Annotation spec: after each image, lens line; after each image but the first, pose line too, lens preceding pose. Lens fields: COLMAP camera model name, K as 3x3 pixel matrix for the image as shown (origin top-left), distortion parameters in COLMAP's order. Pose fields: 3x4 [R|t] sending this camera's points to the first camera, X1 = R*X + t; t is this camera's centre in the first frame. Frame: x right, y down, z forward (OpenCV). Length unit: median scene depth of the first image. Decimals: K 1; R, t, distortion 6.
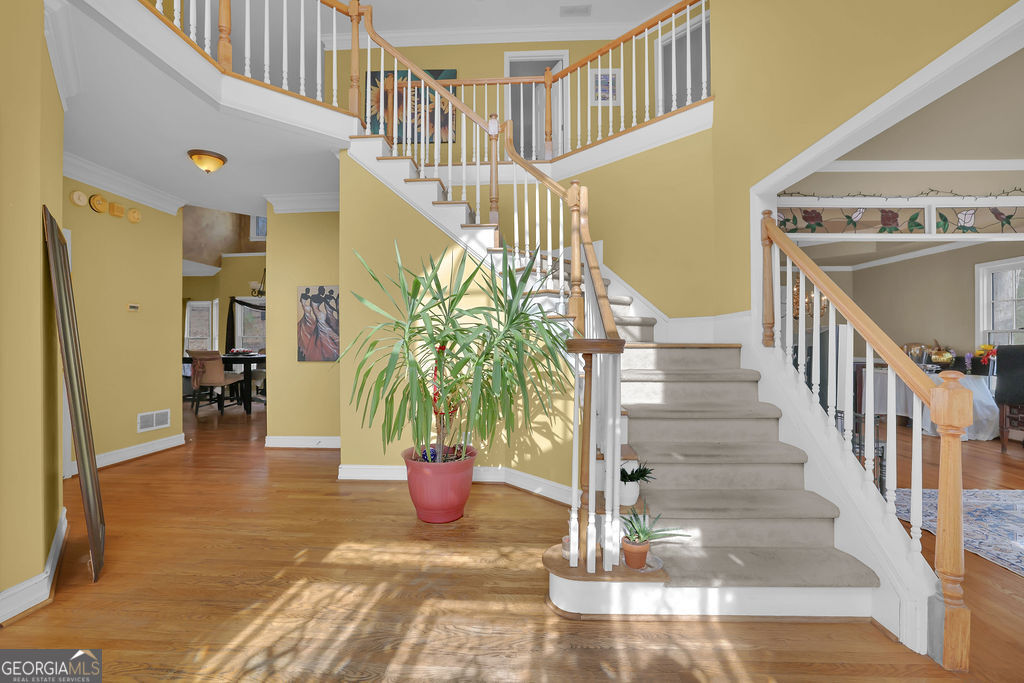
lens RADIAL K [[439.2, 0, 507.2], [0, 439.2, 343.2], [0, 0, 1]] dist [-0.032166, 0.008501]
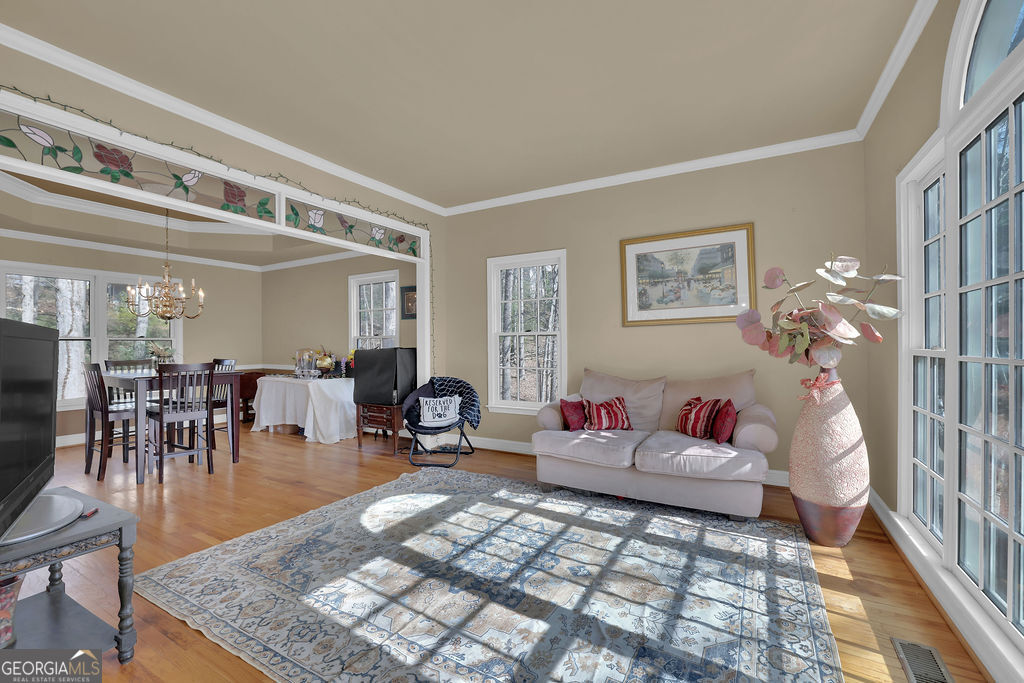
lens RADIAL K [[439.2, 0, 515.7], [0, 439.2, 343.6], [0, 0, 1]] dist [-0.032166, 0.008501]
pose [[0.449700, -0.001394, 0.893178, 0.399144], [0.013961, 0.999888, -0.005469, 0.000313], [-0.893070, 0.014929, 0.449669, 0.166577]]
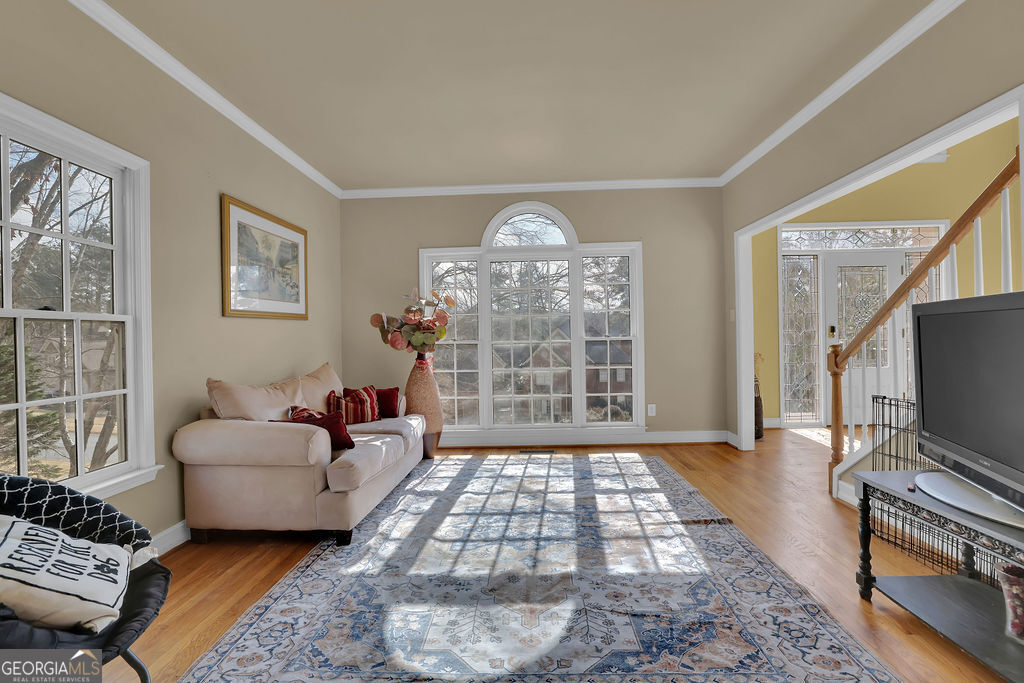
lens RADIAL K [[439.2, 0, 507.6], [0, 439.2, 339.0], [0, 0, 1]] dist [-0.032166, 0.008501]
pose [[-0.999837, 0.017221, -0.005462, 0.968288], [0.017208, 0.999849, 0.002372, 0.003191], [0.005502, 0.002278, -0.999982, 1.123315]]
